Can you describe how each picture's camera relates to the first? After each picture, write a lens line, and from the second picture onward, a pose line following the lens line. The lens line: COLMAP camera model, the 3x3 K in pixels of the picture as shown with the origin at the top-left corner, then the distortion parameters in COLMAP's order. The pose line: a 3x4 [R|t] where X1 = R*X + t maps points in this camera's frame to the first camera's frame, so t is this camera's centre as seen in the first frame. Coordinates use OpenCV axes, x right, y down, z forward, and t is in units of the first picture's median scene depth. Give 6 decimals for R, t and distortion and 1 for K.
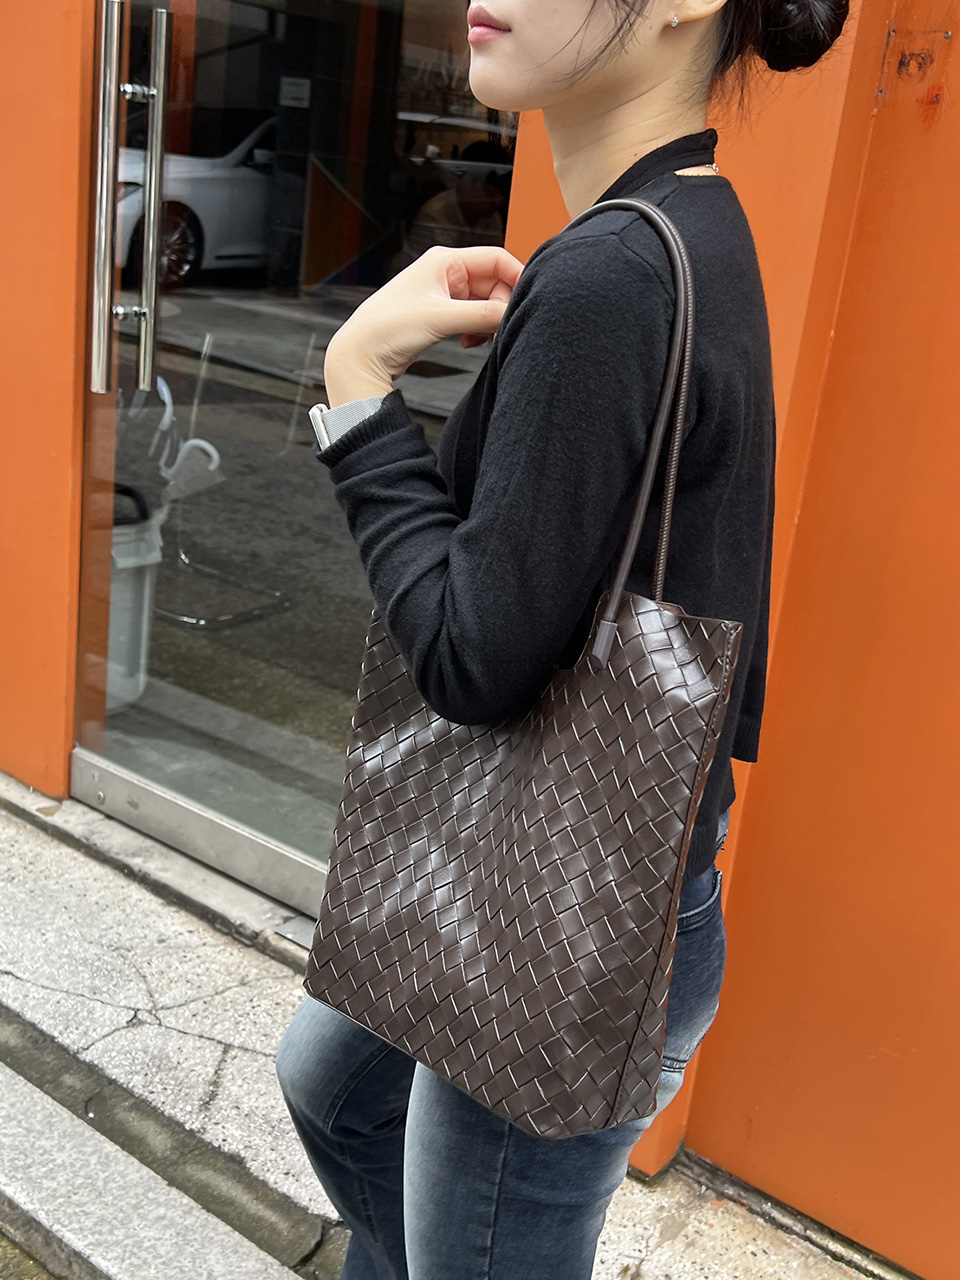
lens RADIAL K [[1452.7, 0, 481.2], [0, 1452.7, 642.9], [0, 0, 1]] dist [-0.058638, 0.000000]
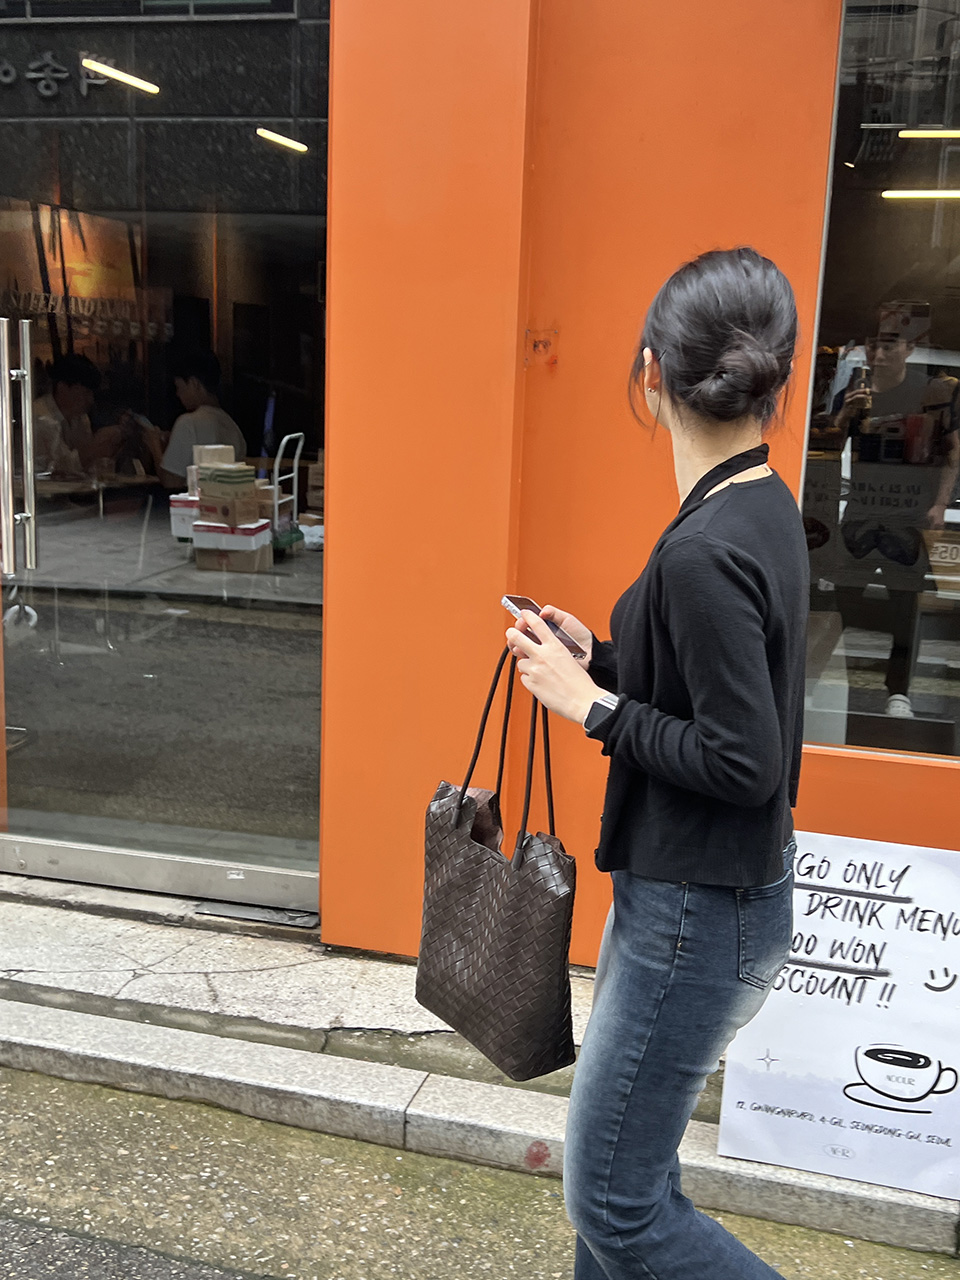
lens RADIAL K [[1452.7, 0, 478.7], [0, 1452.7, 639.5], [0, 0, 1]] dist [-0.058638, 0.000000]
pose [[0.928094, -0.152931, 0.339490, -0.383102], [0.184515, 0.980835, -0.062586, 0.081688], [-0.323412, 0.120727, 0.938525, -0.600573]]
